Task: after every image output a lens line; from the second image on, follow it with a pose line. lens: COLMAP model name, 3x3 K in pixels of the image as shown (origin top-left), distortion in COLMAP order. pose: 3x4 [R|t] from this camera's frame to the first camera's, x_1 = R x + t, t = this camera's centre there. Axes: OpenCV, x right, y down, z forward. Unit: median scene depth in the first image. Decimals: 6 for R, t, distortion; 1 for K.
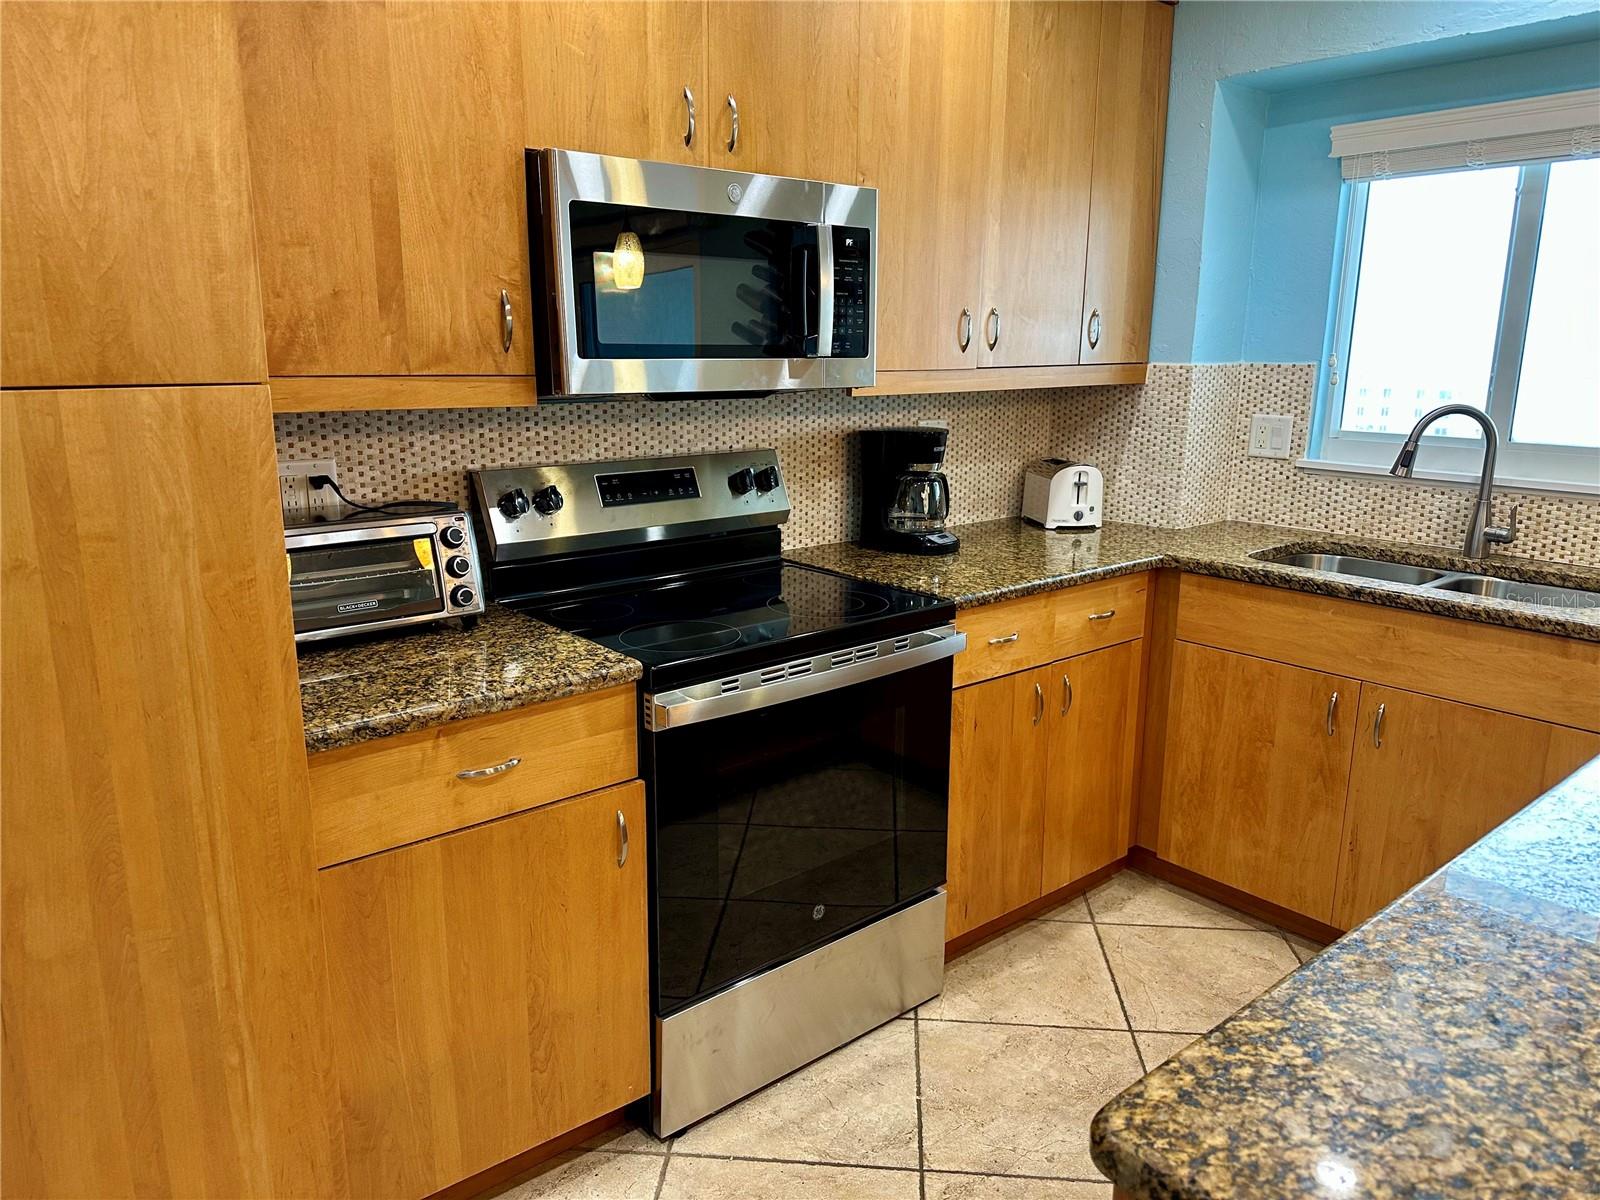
lens RADIAL K [[1118.8, 0, 801.6], [0, 1118.8, 605.0], [0, 0, 1]] dist [0.125217, -0.162490]
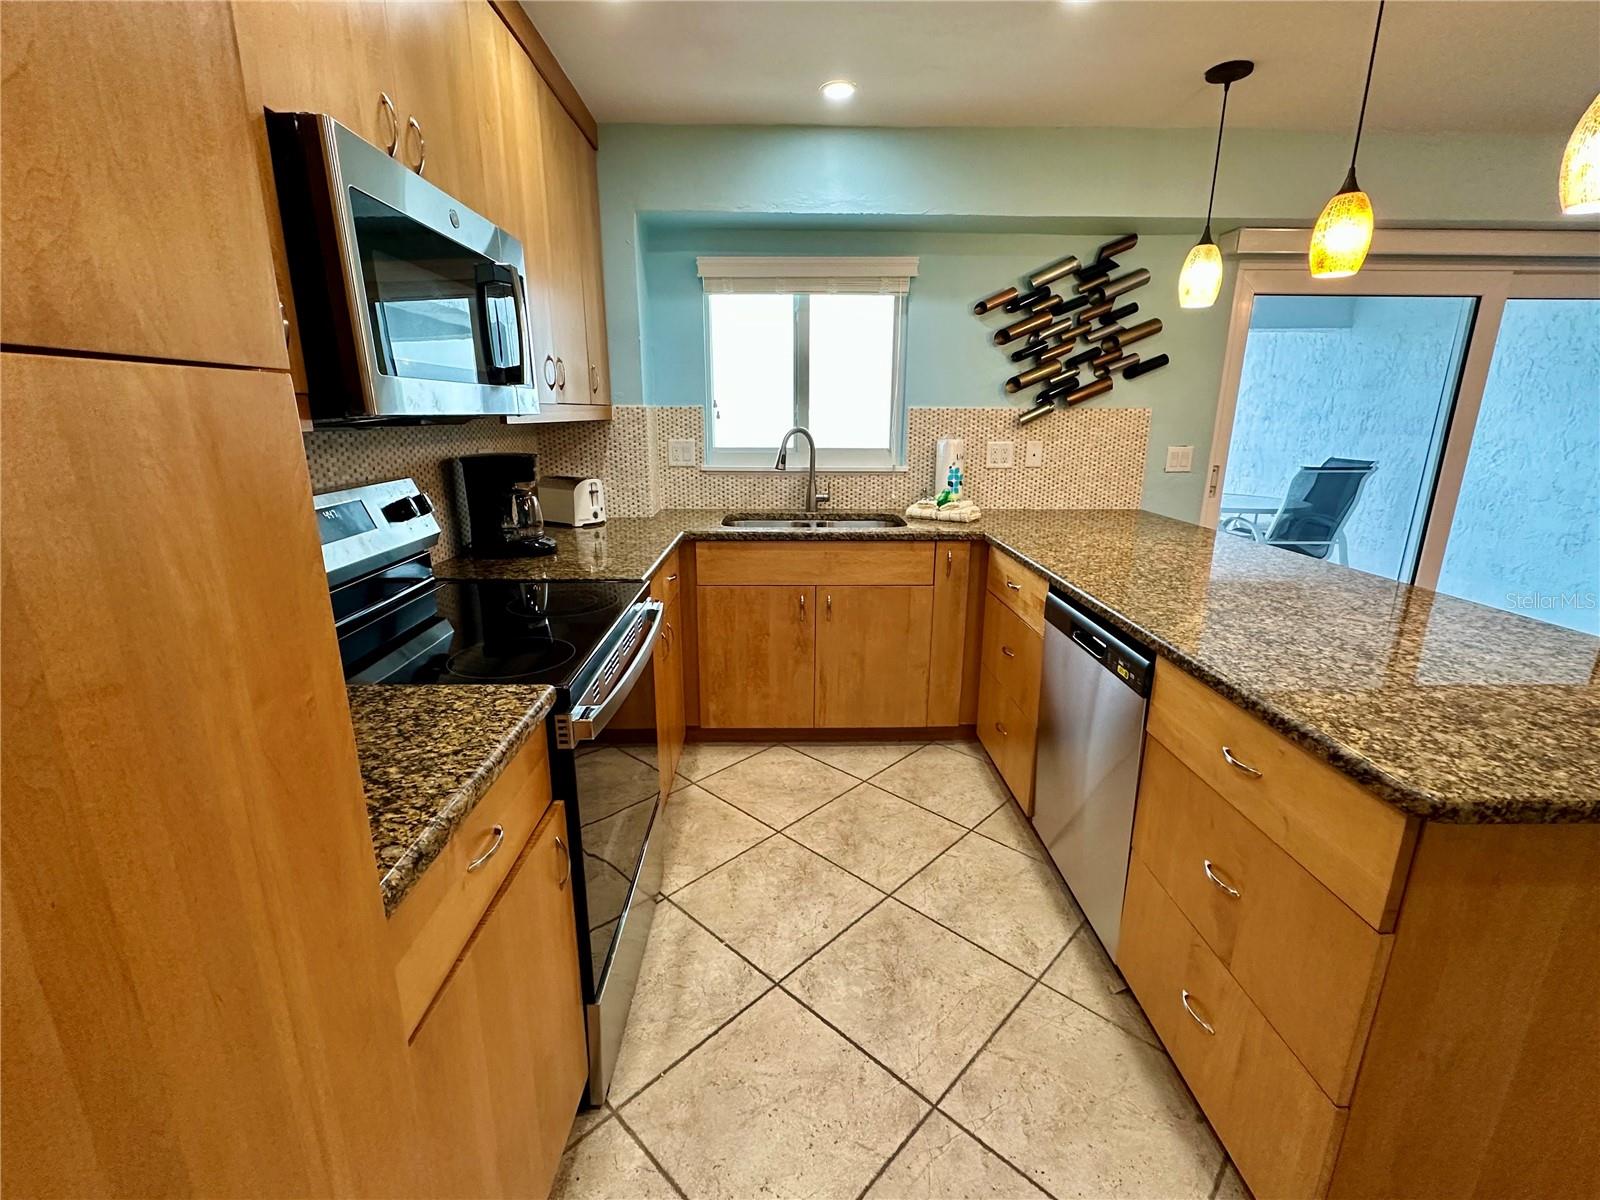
lens RADIAL K [[703.9, 0, 799.1], [0, 703.9, 599.8], [0, 0, 1]] dist [0.001779, -0.003802]
pose [[0.627321, -0.201916, 0.752129, -0.344281], [0.176266, 0.977553, 0.115416, -0.041680], [-0.758550, 0.060172, 0.648831, 0.325747]]
